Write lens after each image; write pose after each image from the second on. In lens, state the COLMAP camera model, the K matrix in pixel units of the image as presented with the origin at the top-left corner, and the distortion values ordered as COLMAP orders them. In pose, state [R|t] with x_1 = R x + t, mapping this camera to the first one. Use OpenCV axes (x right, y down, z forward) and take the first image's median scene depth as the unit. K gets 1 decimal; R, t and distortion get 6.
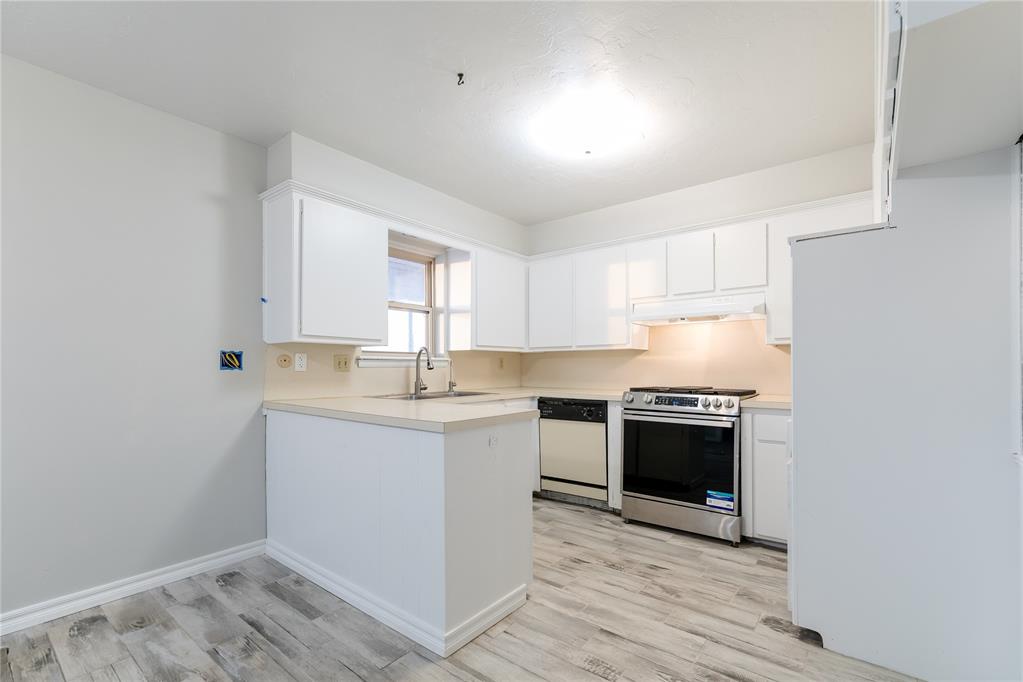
lens RADIAL K [[452.9, 0, 485.5], [0, 452.9, 366.8], [0, 0, 1]] dist [0.002025, -0.000472]
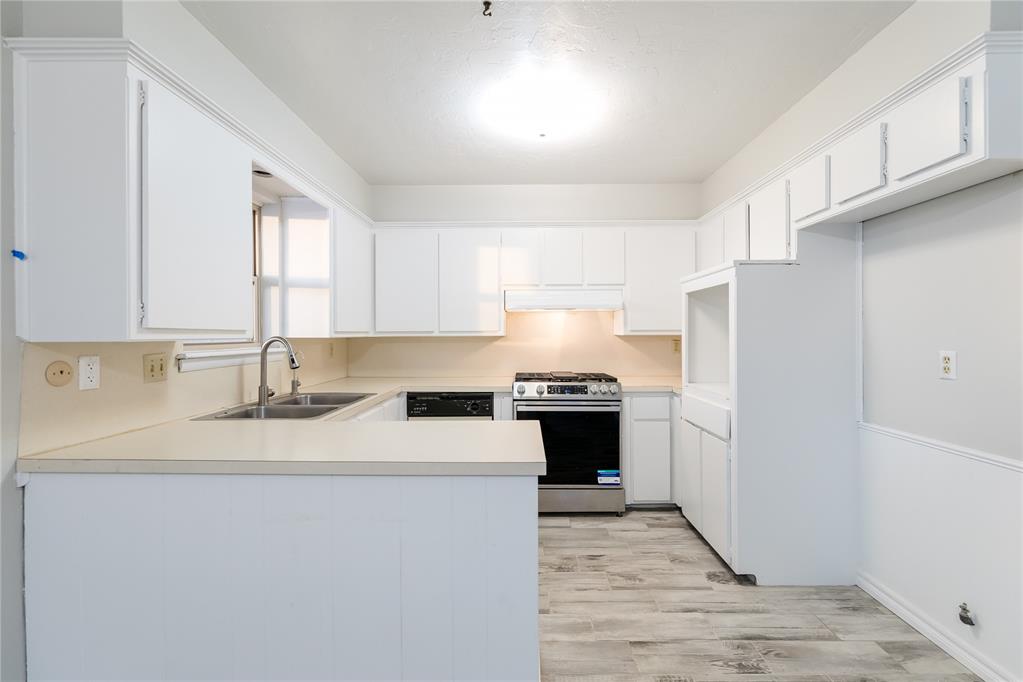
lens RADIAL K [[474.2, 0, 500.0], [0, 474.2, 333.9], [0, 0, 1]] dist [-0.000705, -0.000474]
pose [[0.774176, -0.005488, 0.632947, -0.402773], [0.003309, 0.999984, 0.004623, -0.059952], [-0.632962, -0.001485, 0.774181, 0.260630]]
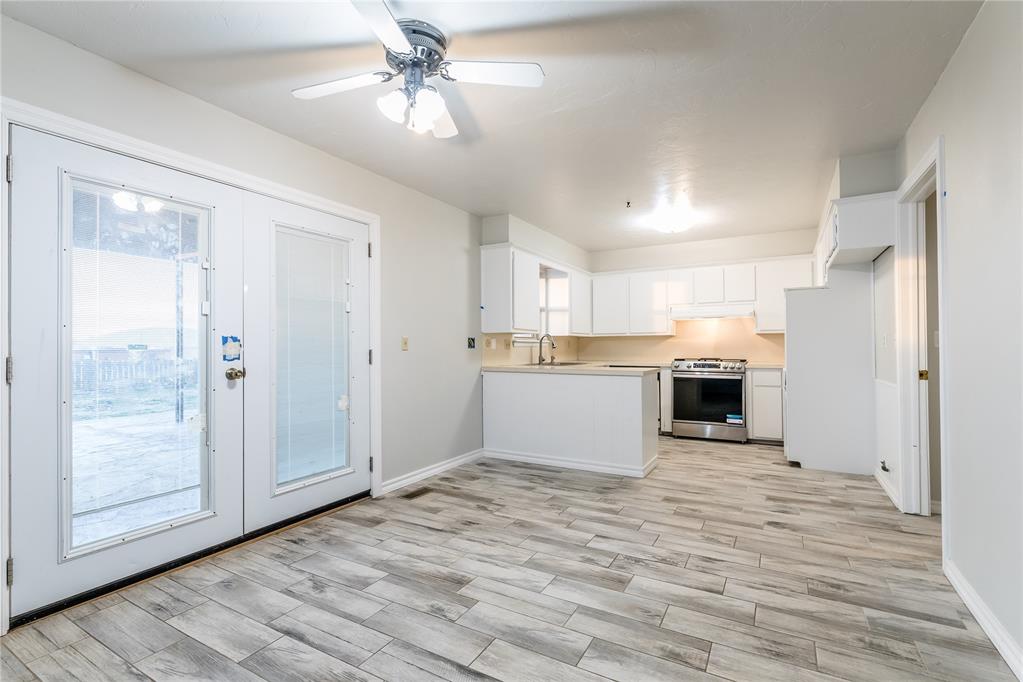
lens RADIAL K [[474.2, 0, 446.2], [0, 474.2, 340.8], [0, 0, 1]] dist [-0.000705, -0.000474]
pose [[0.995172, -0.001424, 0.098136, -0.785317], [0.002632, 0.999922, -0.012179, -0.000469], [-0.098111, 0.012379, 0.995098, -0.748701]]
